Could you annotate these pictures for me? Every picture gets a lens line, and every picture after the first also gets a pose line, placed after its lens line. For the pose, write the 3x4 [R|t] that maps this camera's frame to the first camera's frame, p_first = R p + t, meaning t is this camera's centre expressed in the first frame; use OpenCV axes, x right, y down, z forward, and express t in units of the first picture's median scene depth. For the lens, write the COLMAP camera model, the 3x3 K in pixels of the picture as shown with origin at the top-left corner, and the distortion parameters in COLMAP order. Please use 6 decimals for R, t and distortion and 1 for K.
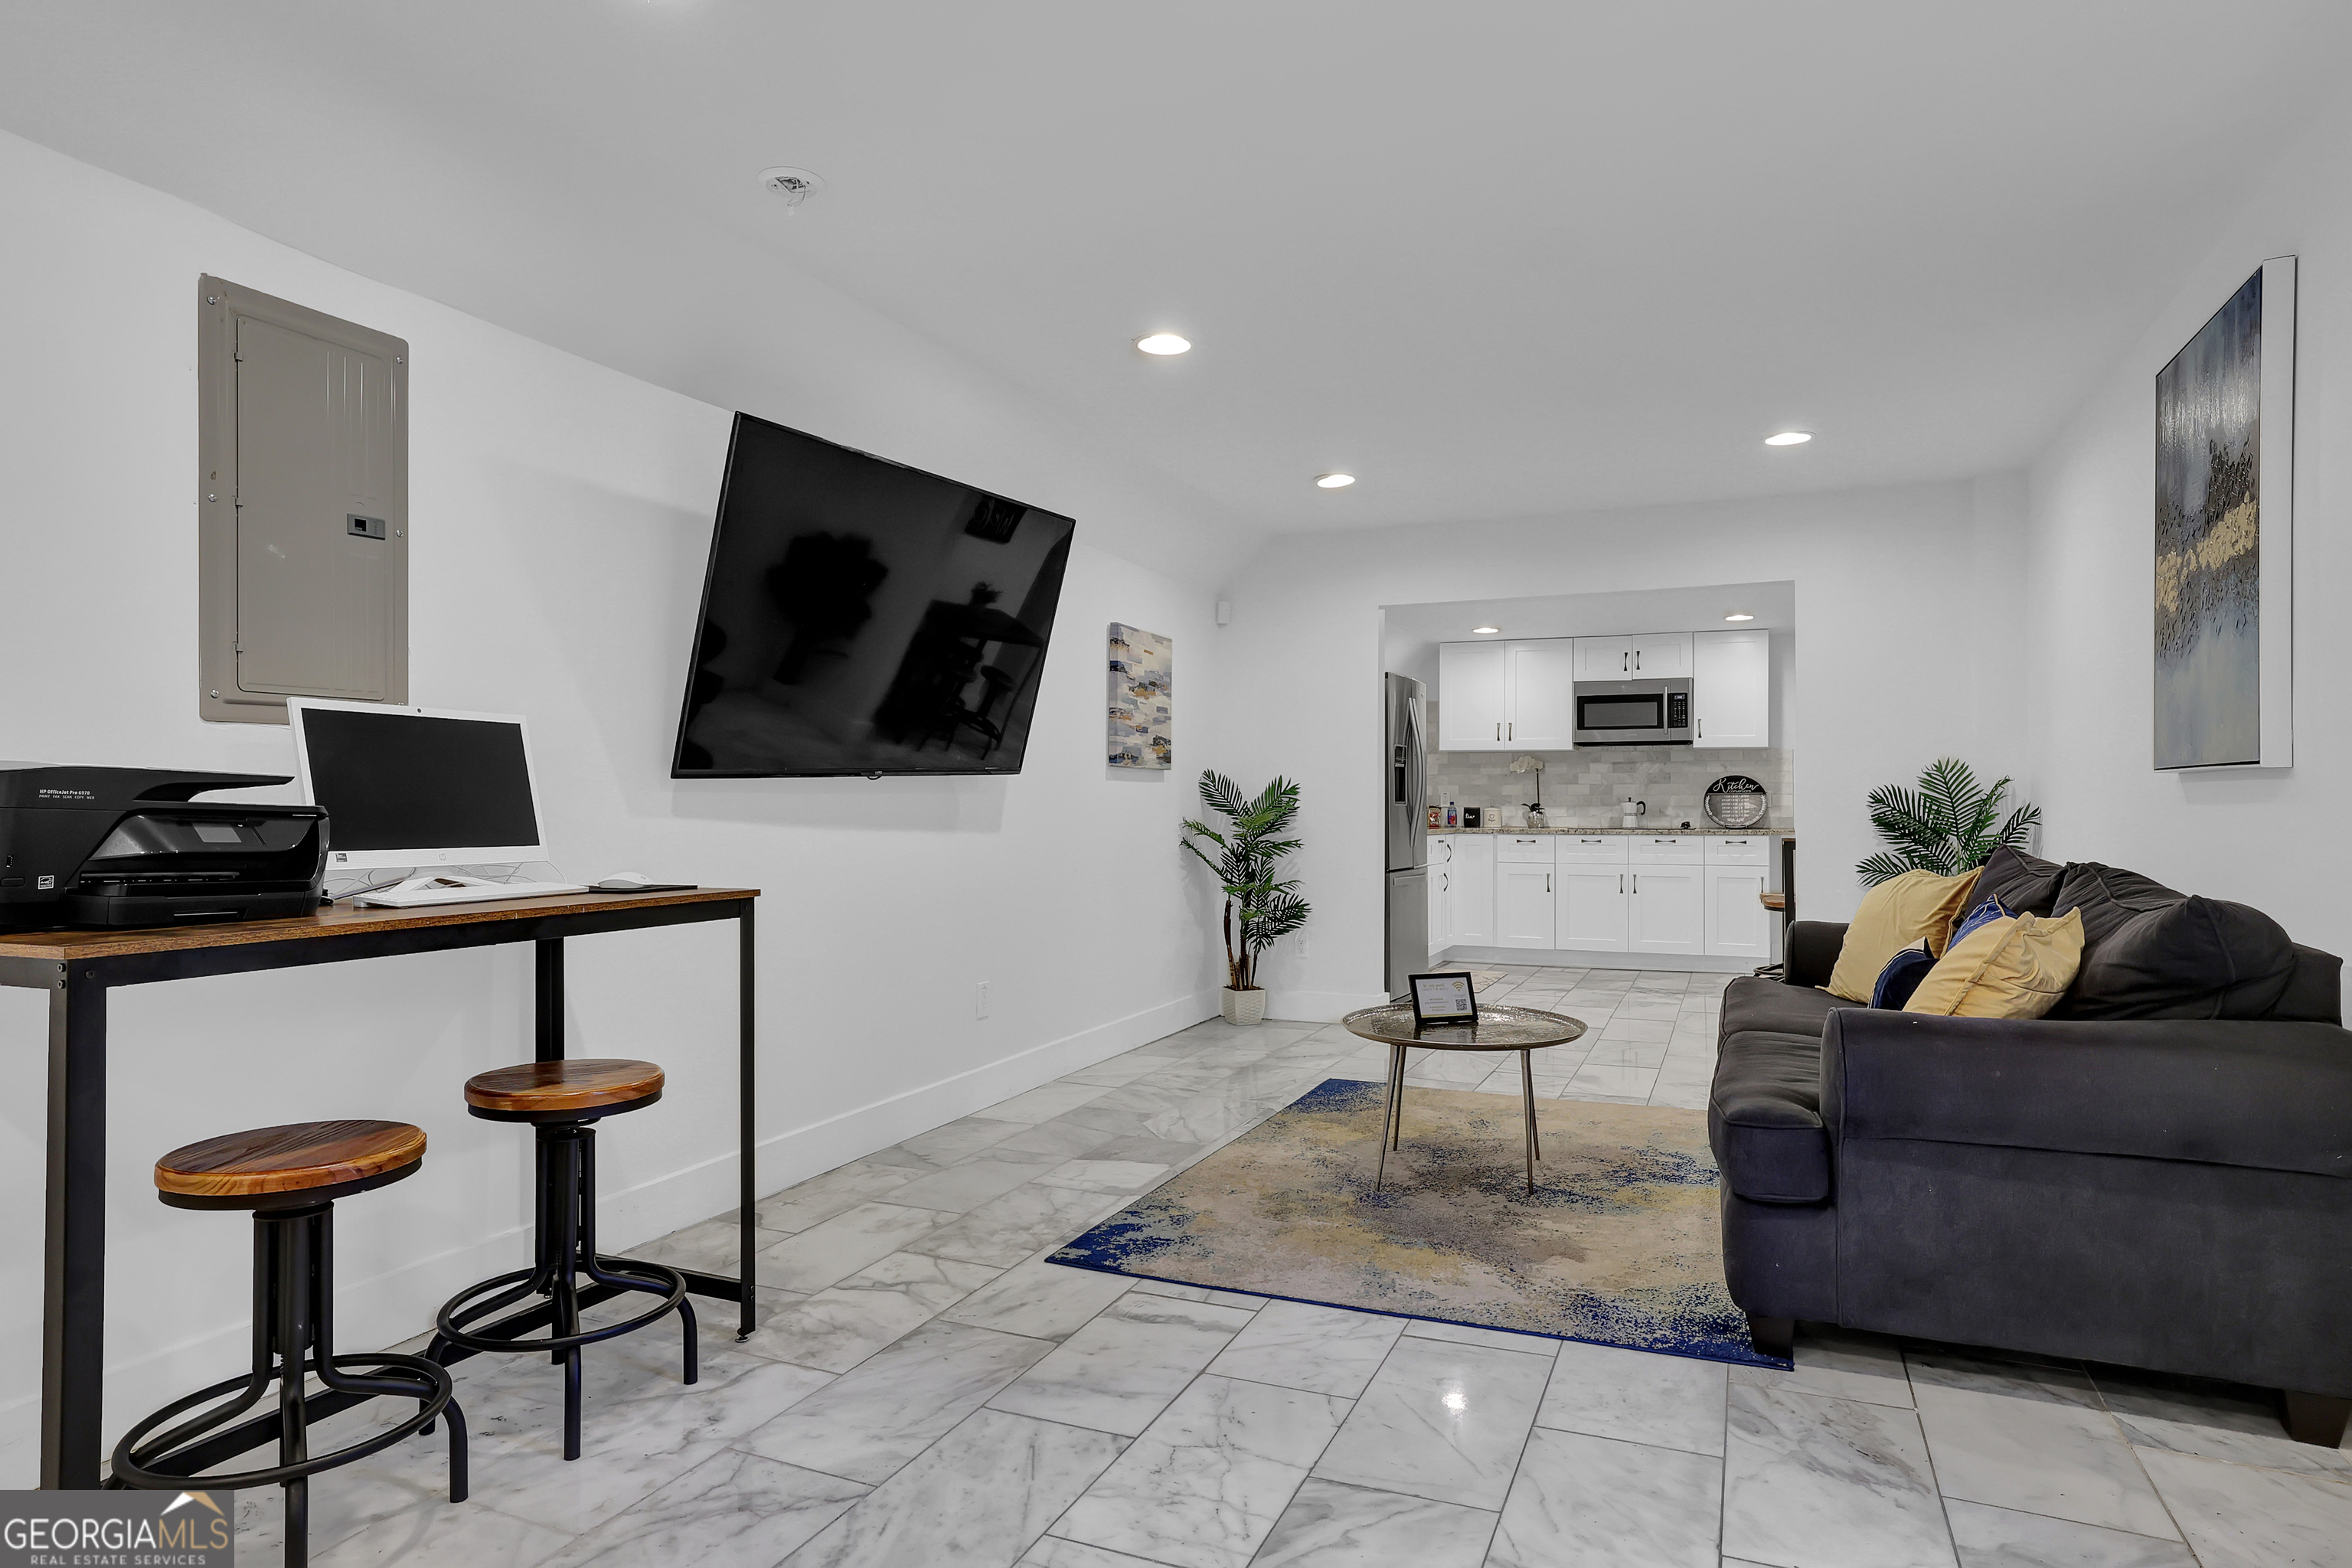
lens RADIAL K [[1317.9, 0, 1177.9], [0, 1317.9, 786.6], [0, 0, 1]] dist [-0.000498, -0.000078]
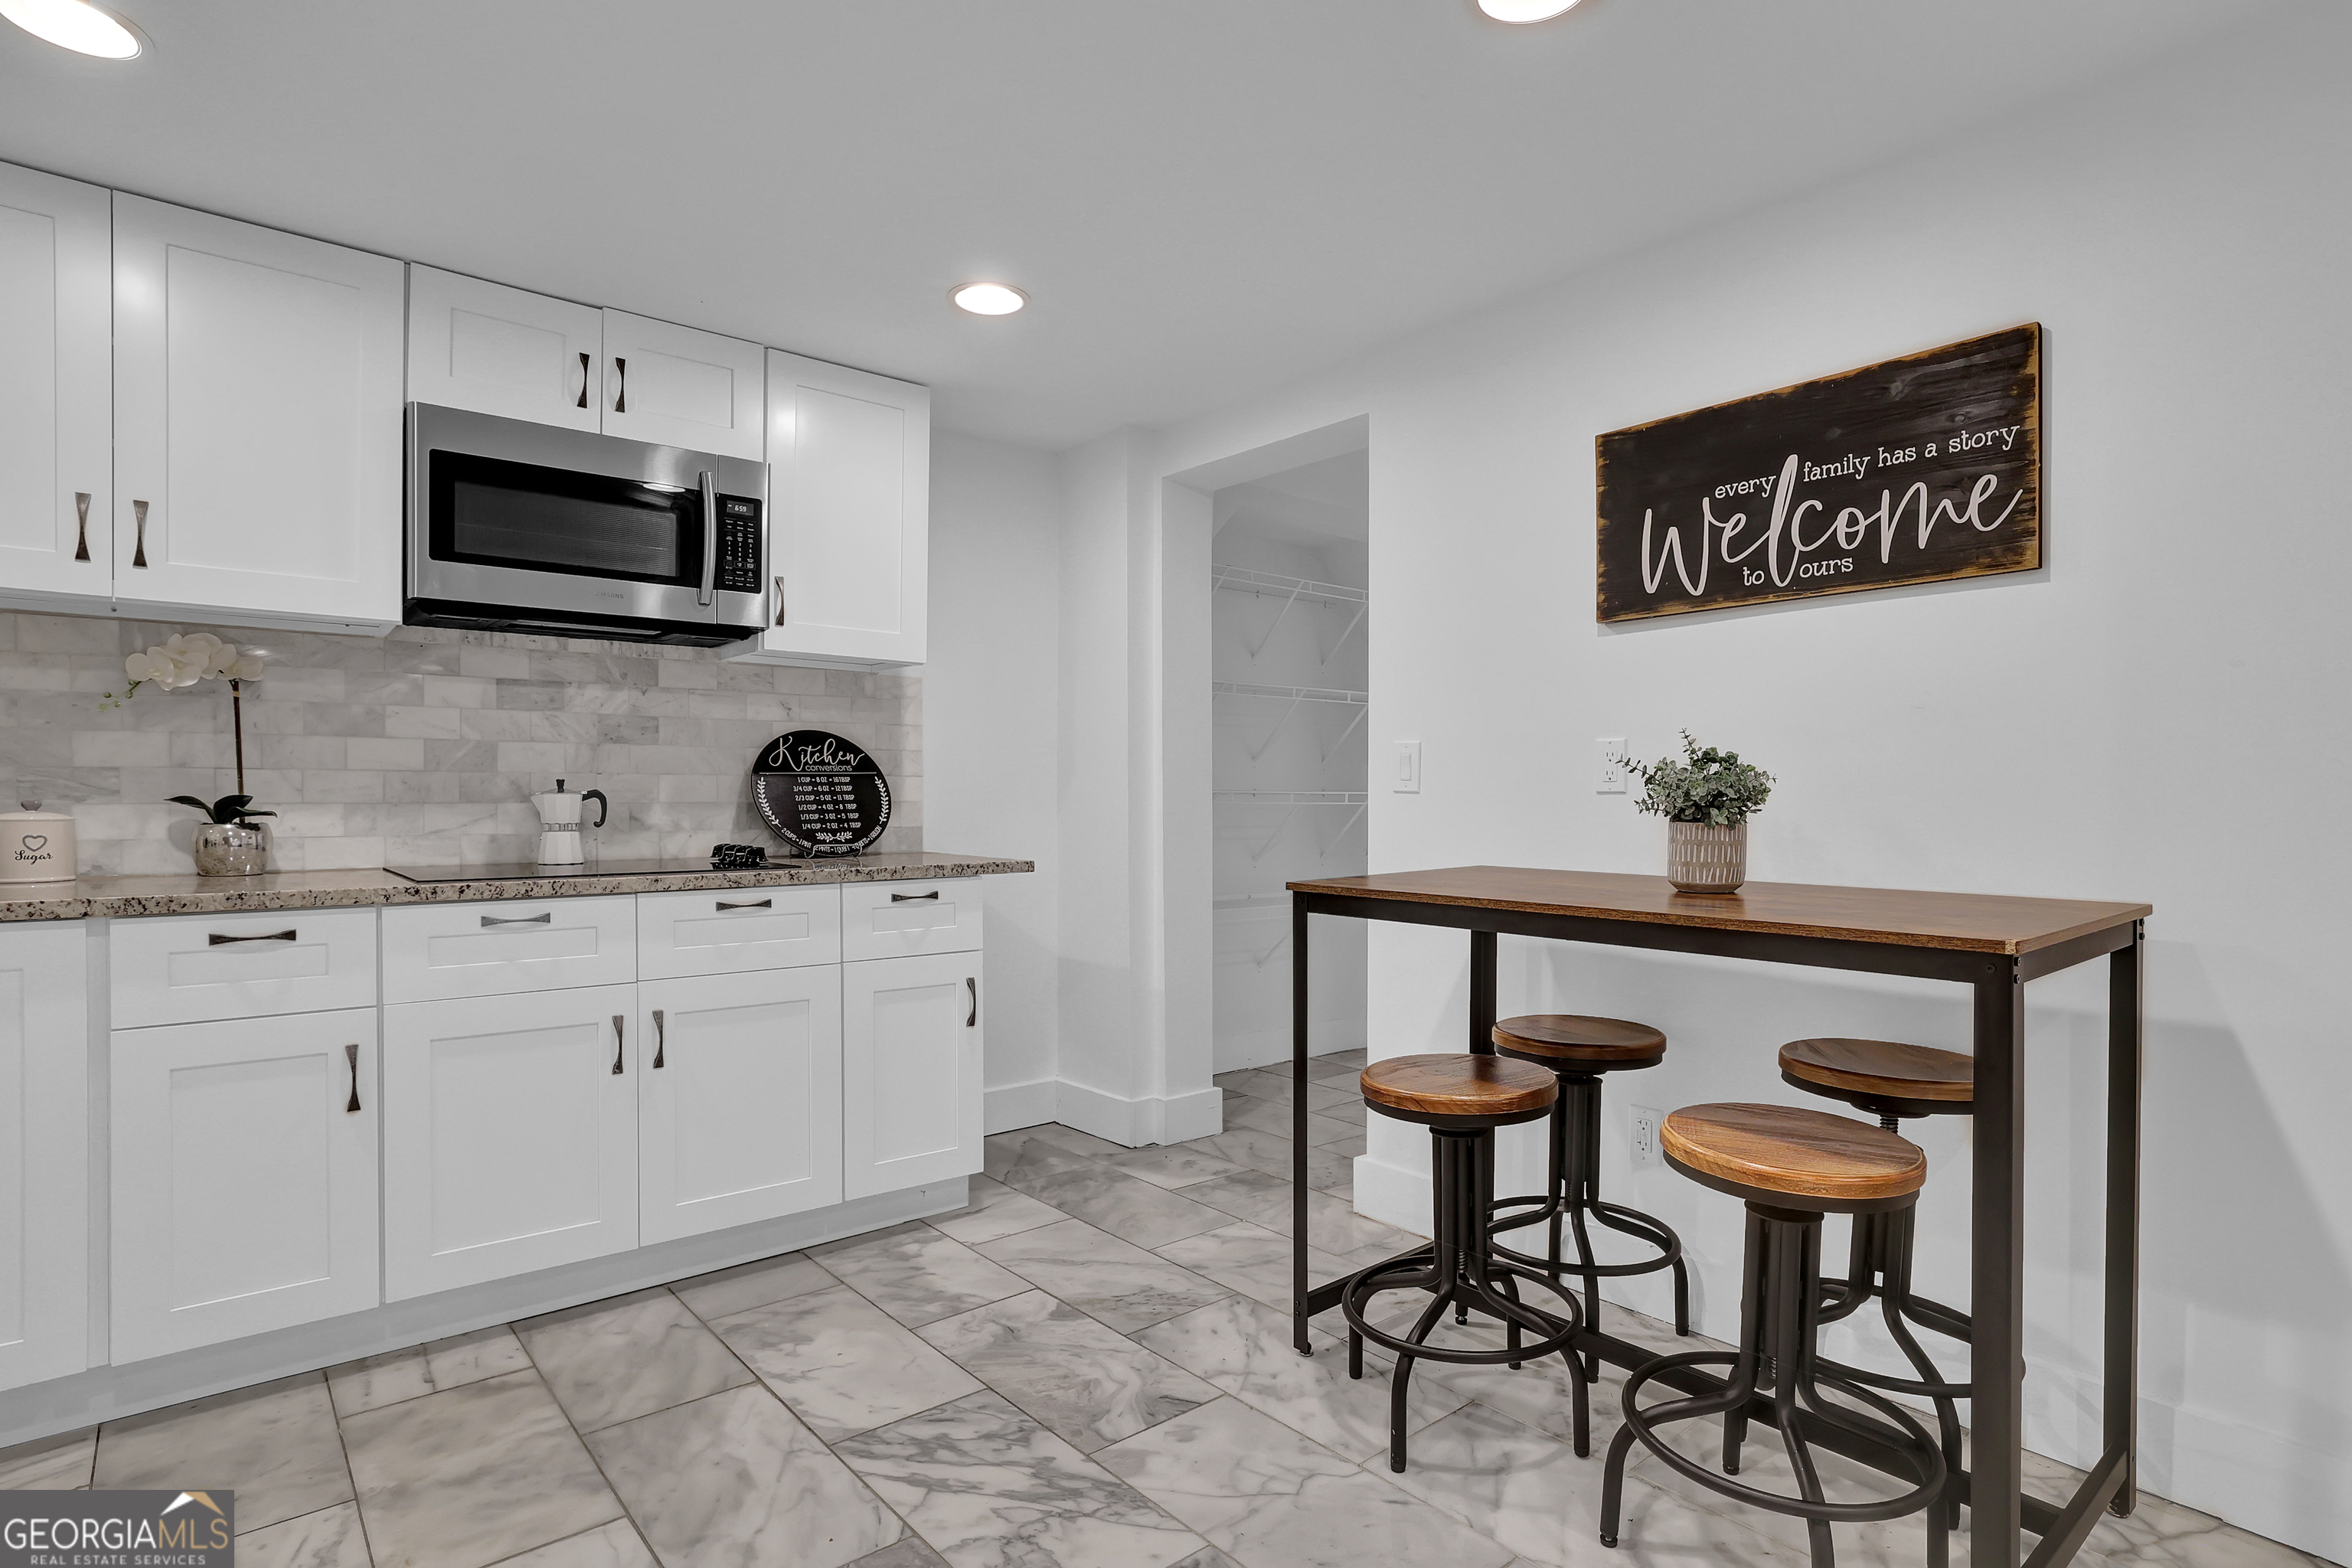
lens RADIAL K [[1223.1, 0, 1183.0], [0, 1223.1, 808.0], [0, 0, 1]] dist [-0.016594, 0.008696]
pose [[0.441371, -0.009008, 0.897280, 0.123540], [-0.013468, 0.999770, 0.016662, 0.008276], [-0.897224, -0.019438, 0.441148, 0.709266]]
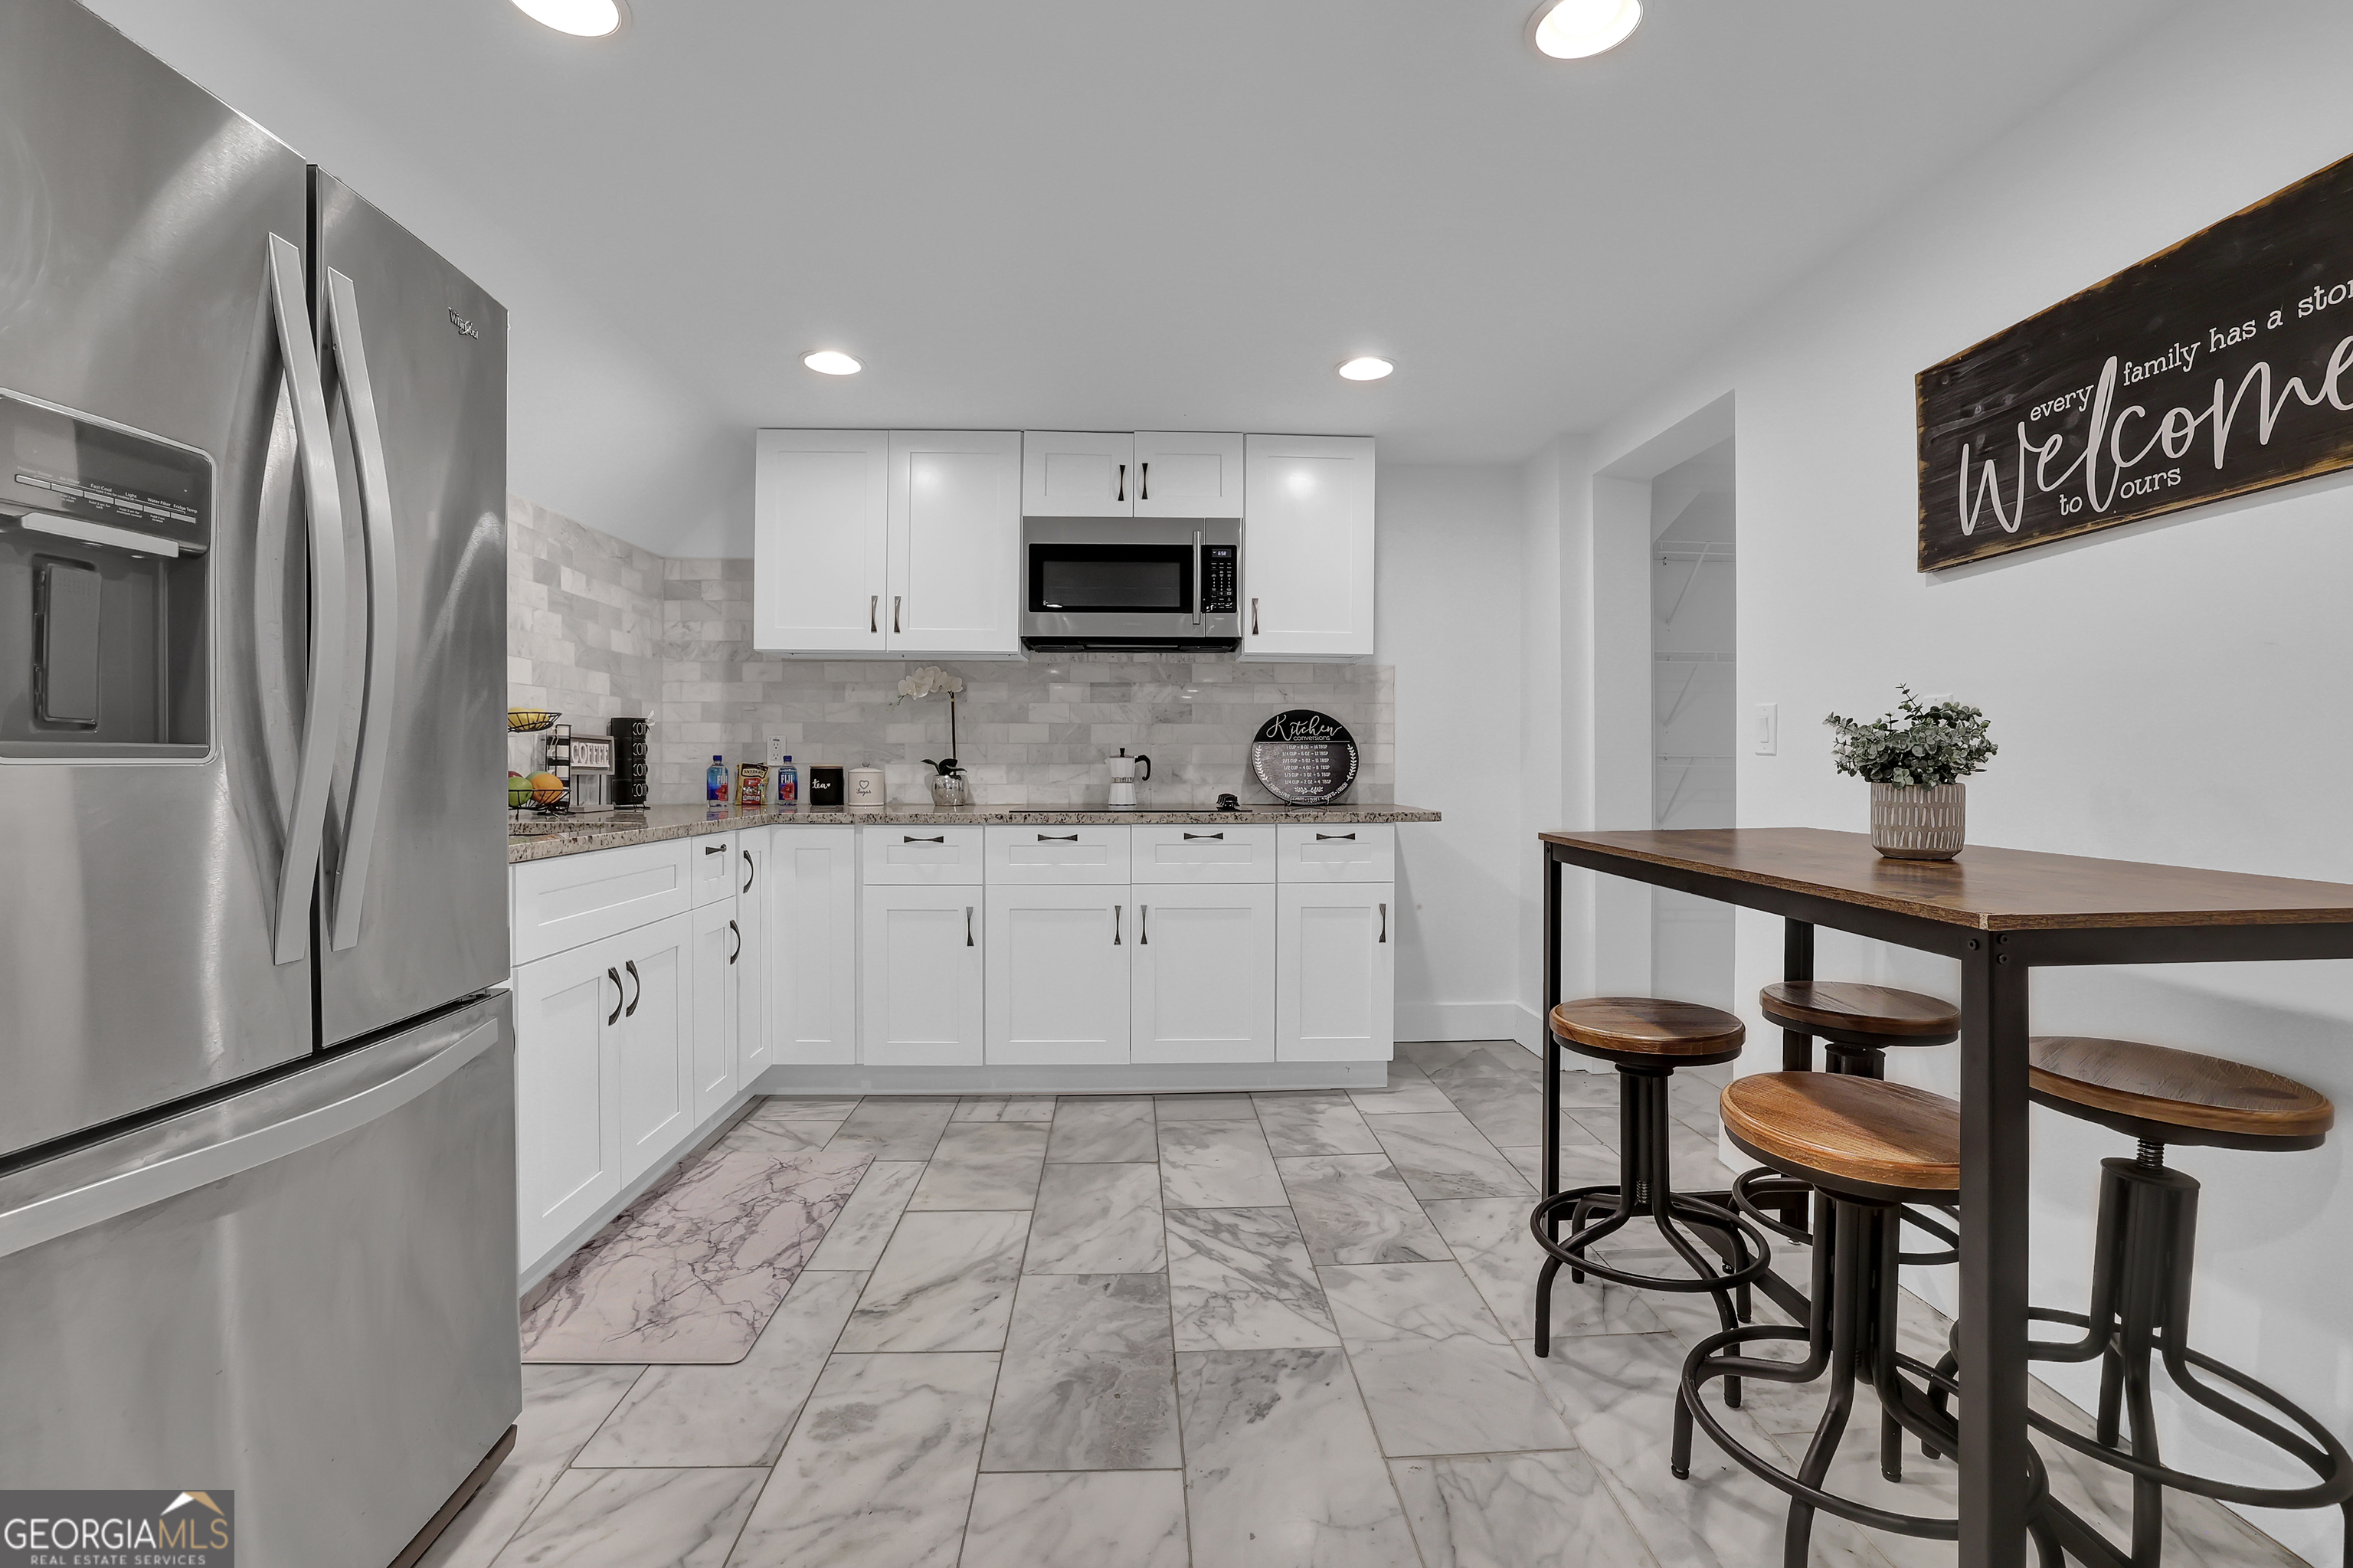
lens RADIAL K [[1049.5, 0, 1172.8], [0, 1049.5, 765.9], [0, 0, 1]] dist [-0.024231, 0.008933]
pose [[0.899194, -0.000454, 0.437550, 0.177010], [-0.007338, 0.999843, 0.016118, 0.008383], [-0.437489, -0.017704, 0.899050, 0.614195]]
